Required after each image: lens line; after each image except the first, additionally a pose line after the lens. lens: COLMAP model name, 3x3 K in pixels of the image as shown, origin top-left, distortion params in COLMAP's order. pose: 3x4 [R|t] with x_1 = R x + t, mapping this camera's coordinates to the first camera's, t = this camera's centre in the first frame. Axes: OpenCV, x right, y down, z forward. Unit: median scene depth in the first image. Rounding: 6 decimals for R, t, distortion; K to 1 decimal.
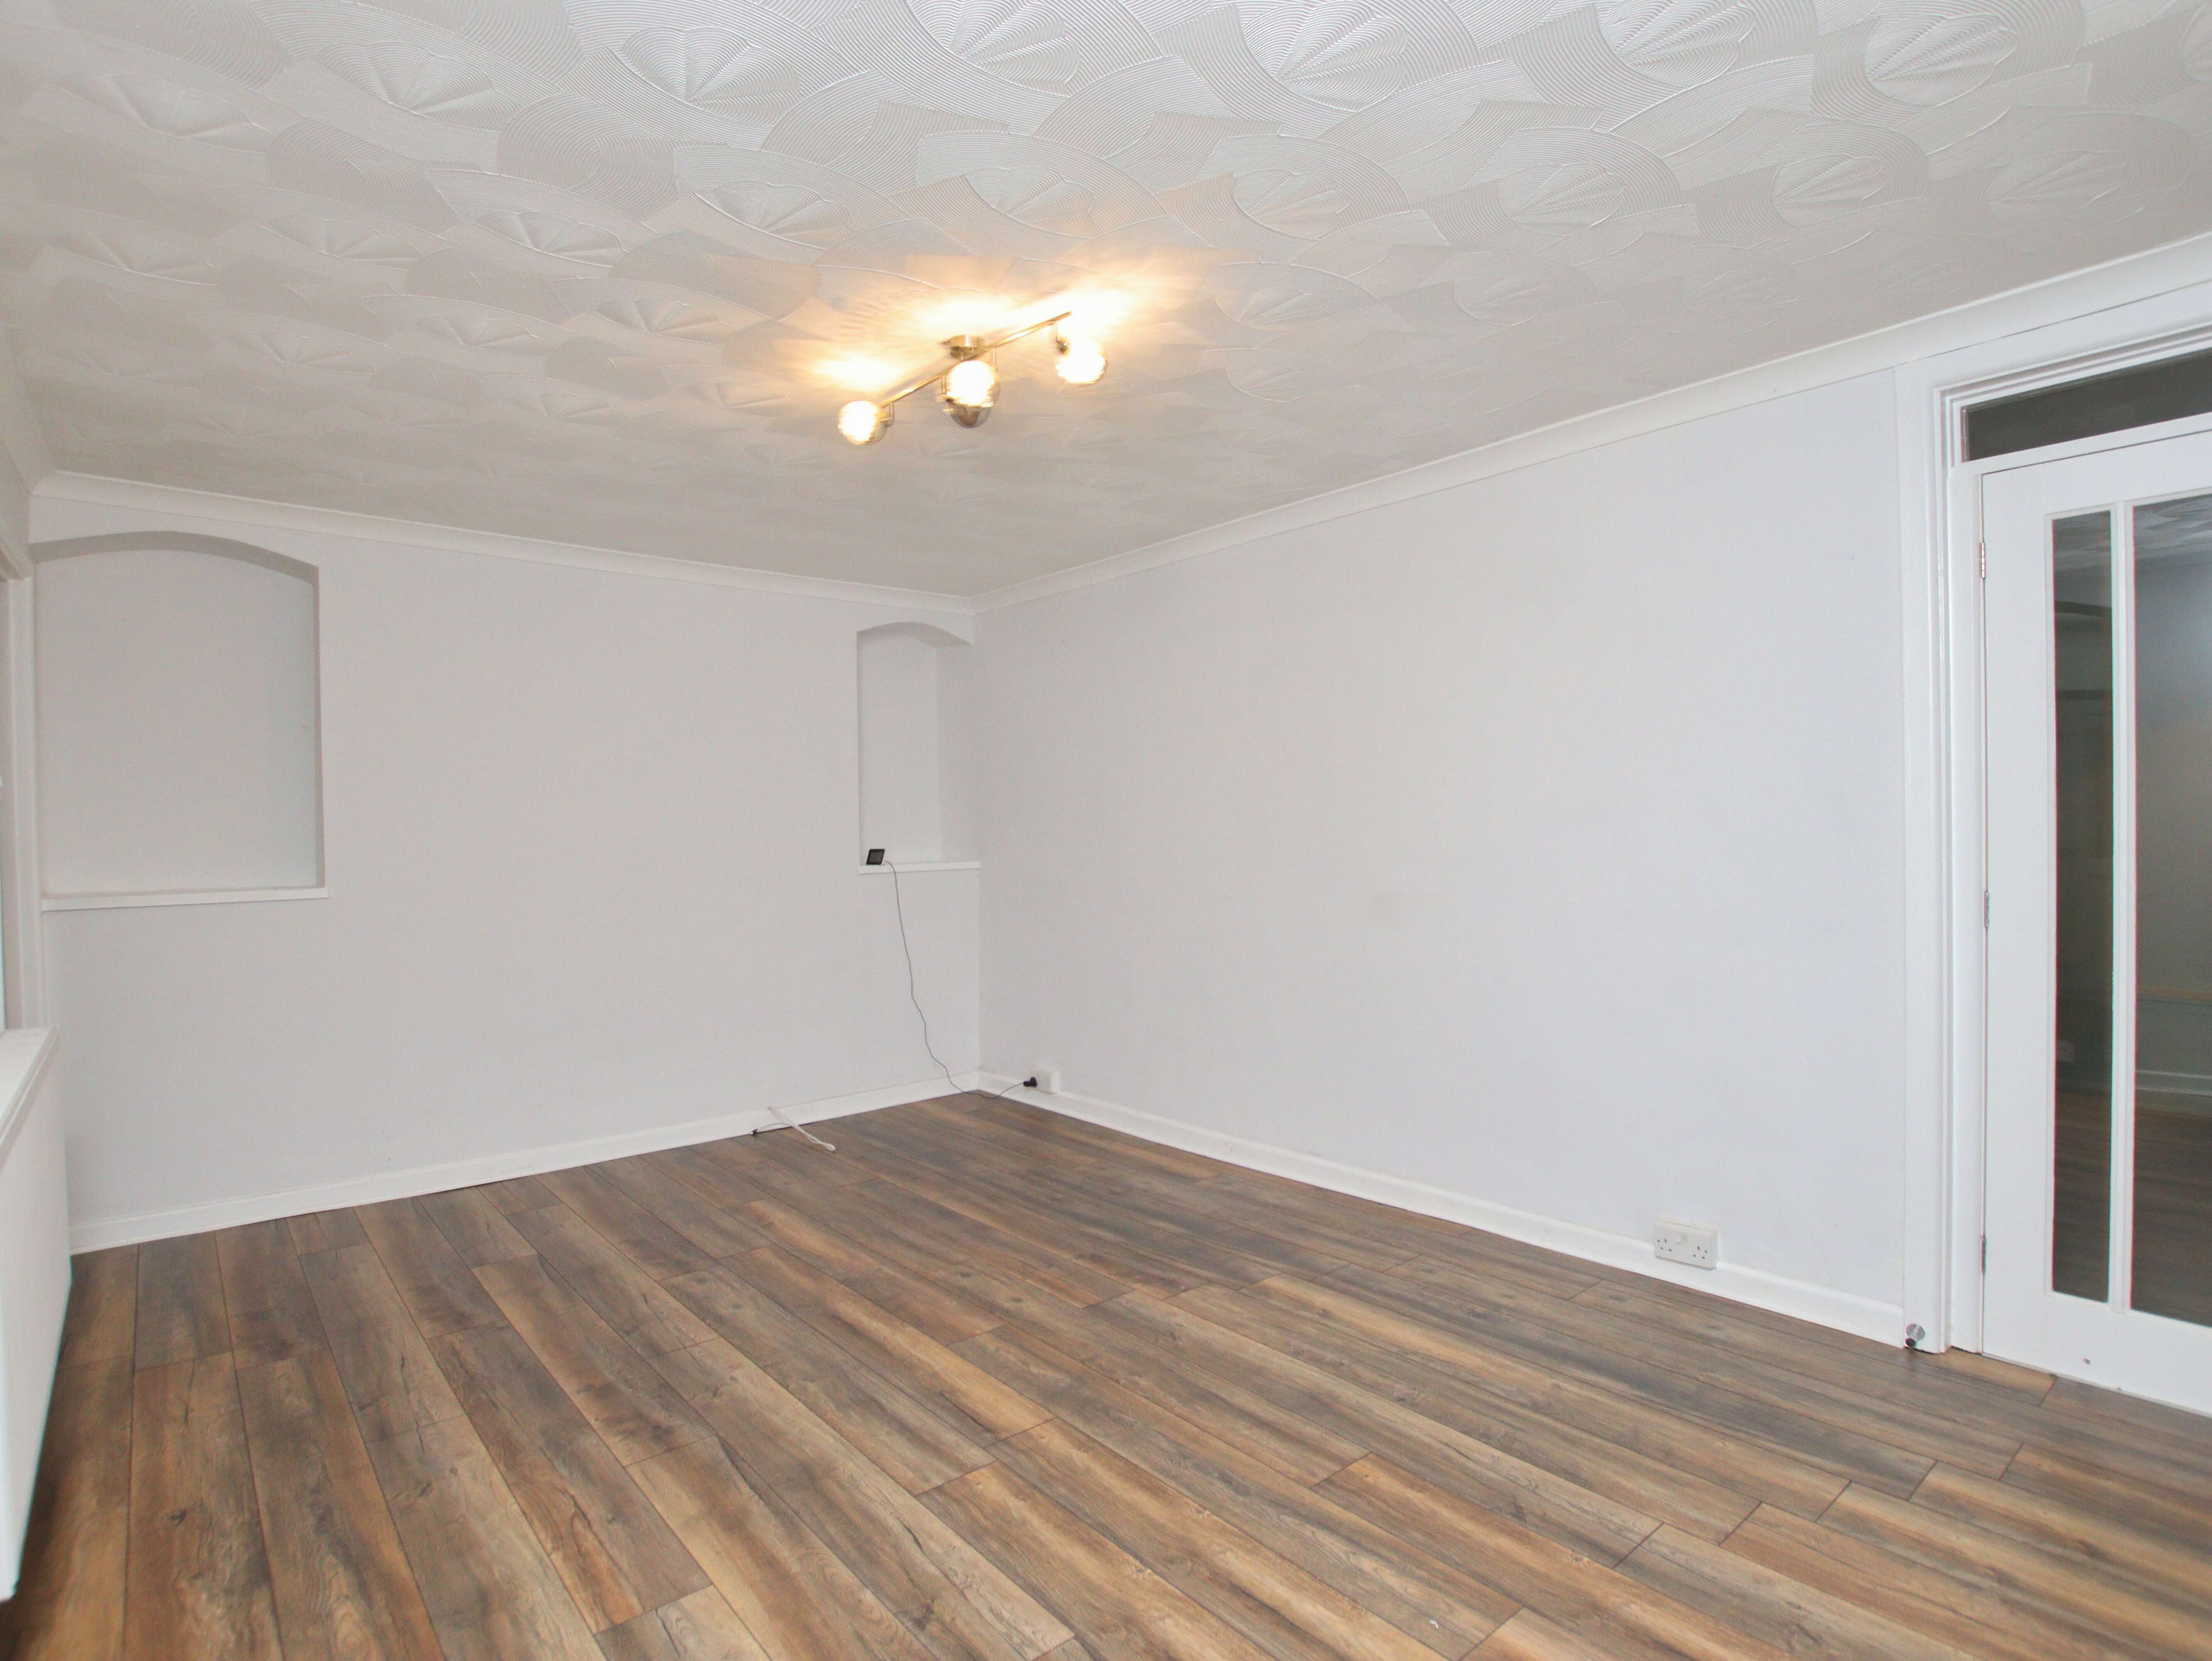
lens RADIAL K [[1191.1, 0, 1101.2], [0, 1191.1, 839.4], [0, 0, 1]] dist [-0.033369, -0.000191]
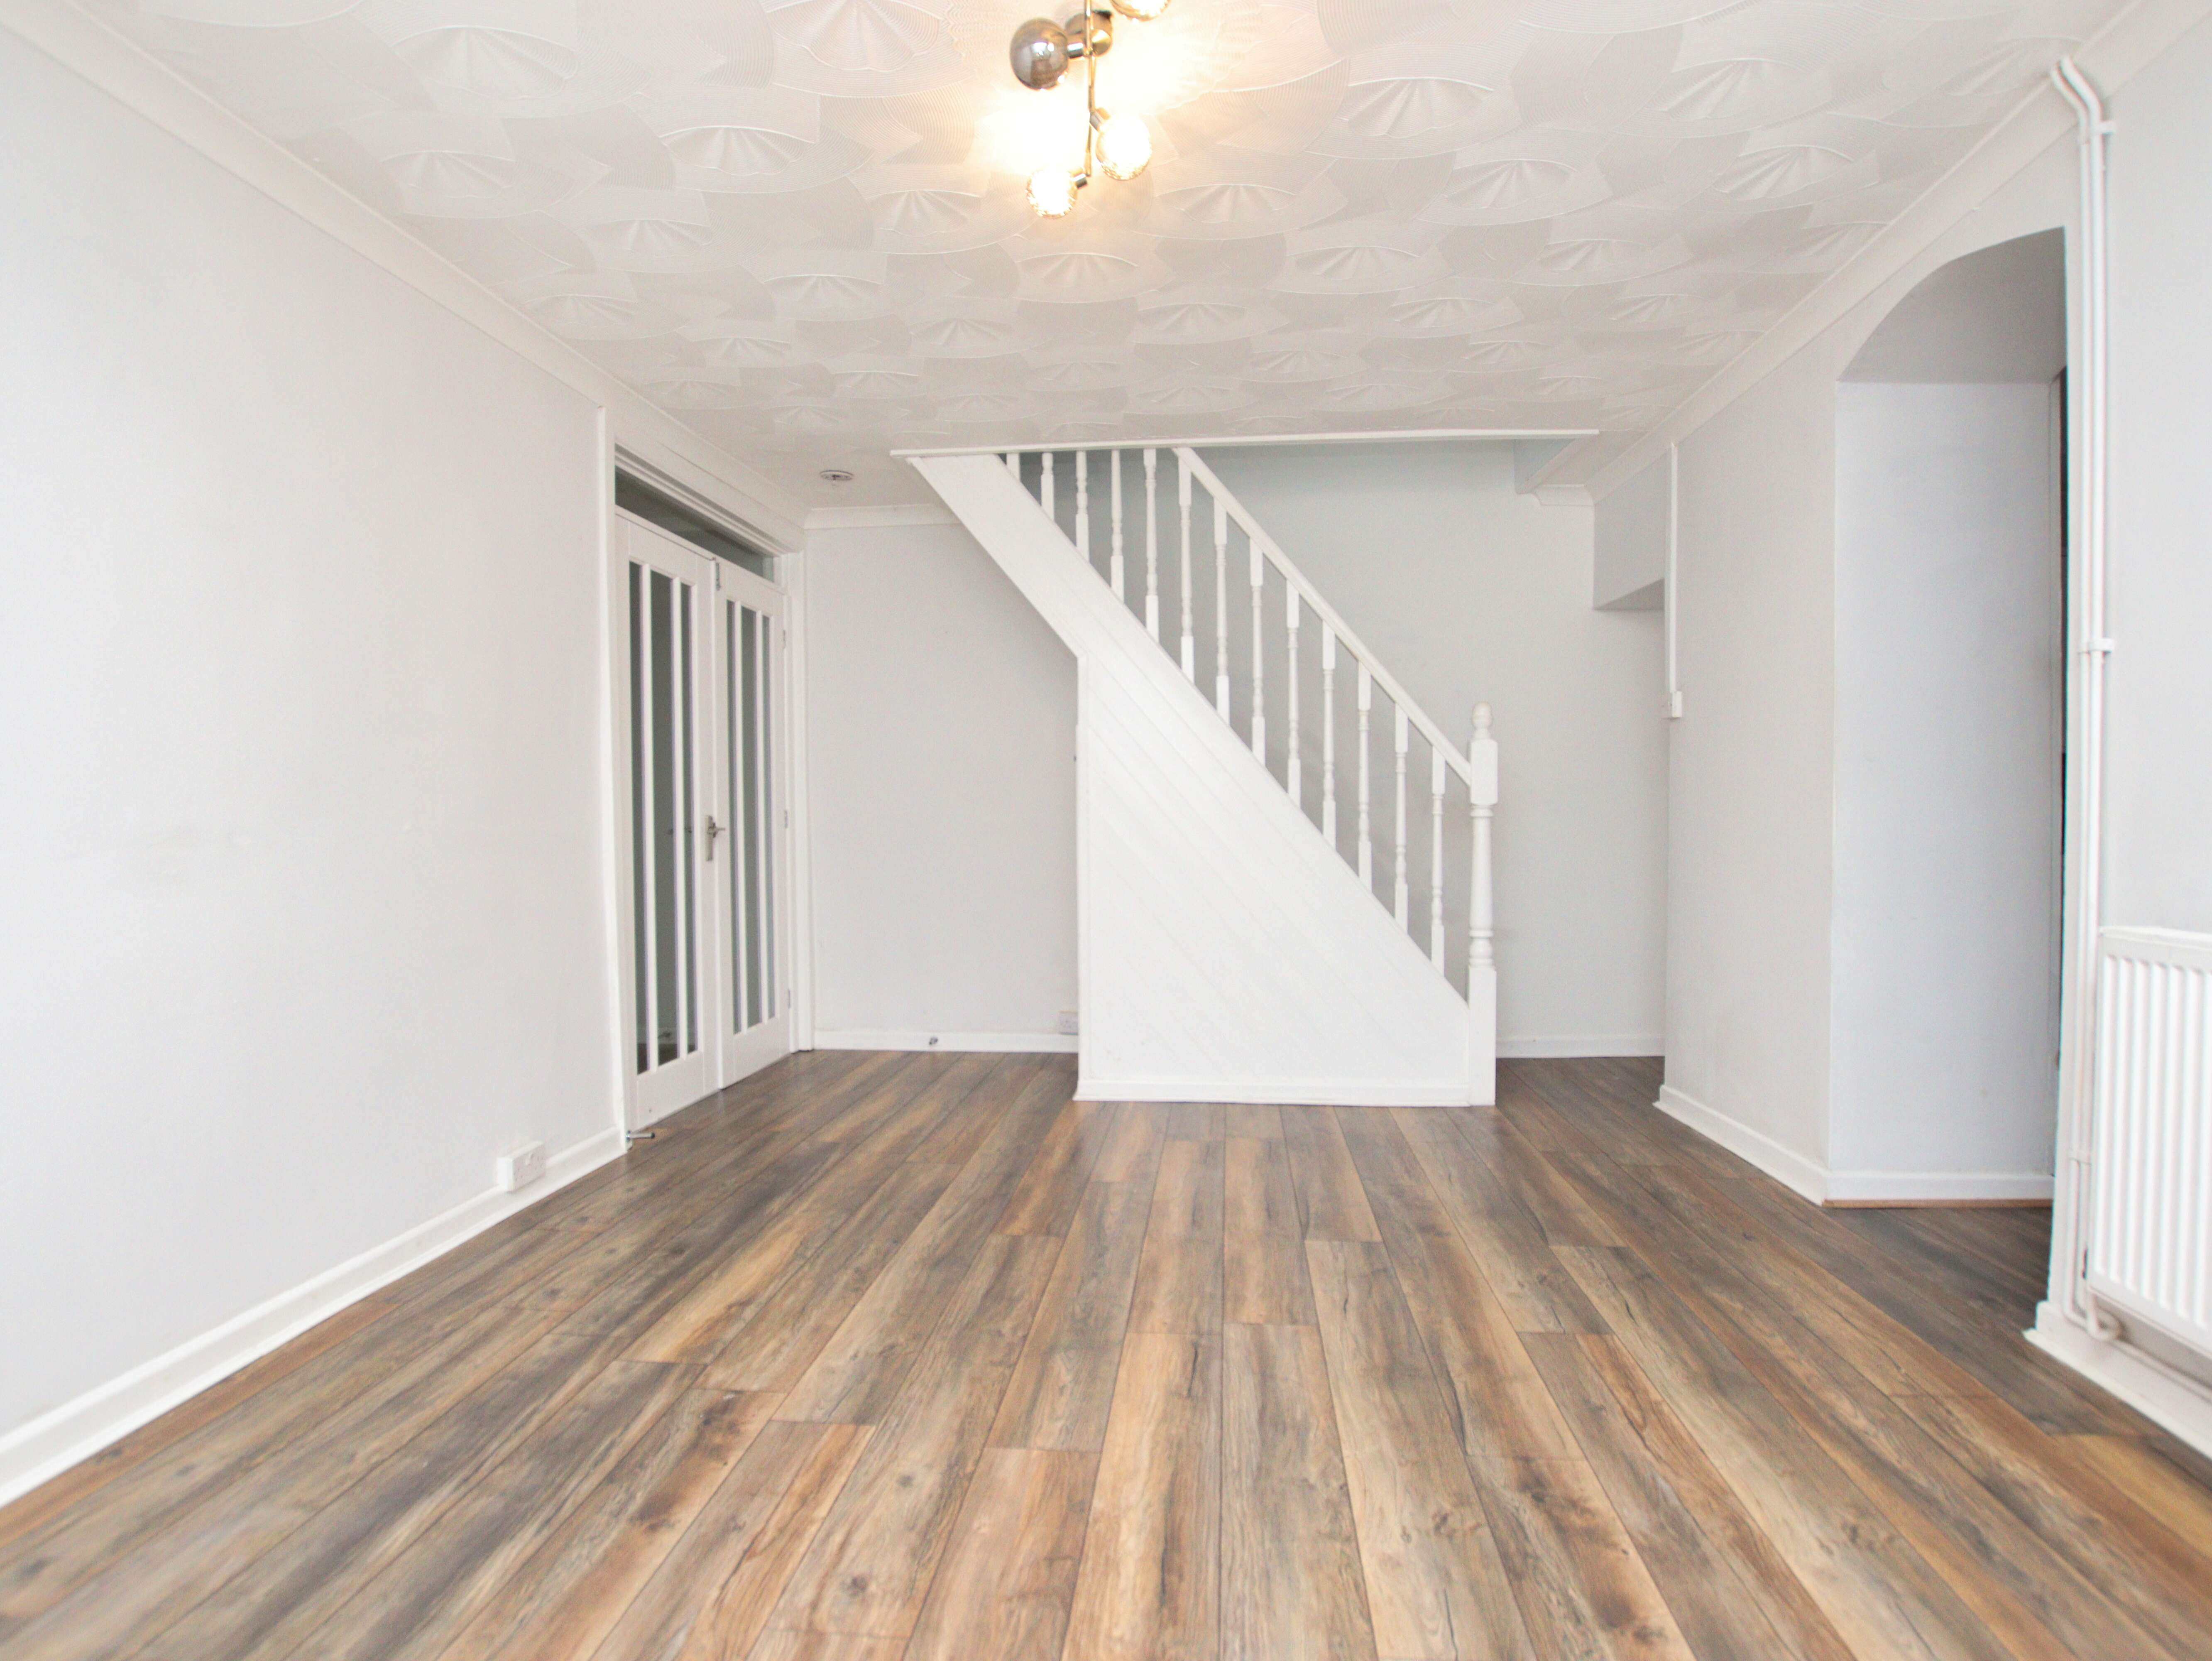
lens RADIAL K [[1191.1, 0, 1099.9], [0, 1191.1, 829.0], [0, 0, 1]] dist [-0.033369, -0.000191]
pose [[-0.709487, 0.017784, 0.704494, -0.725197], [0.027551, 0.999617, 0.002512, 0.089057], [-0.704179, 0.021192, -0.709706, 1.750167]]
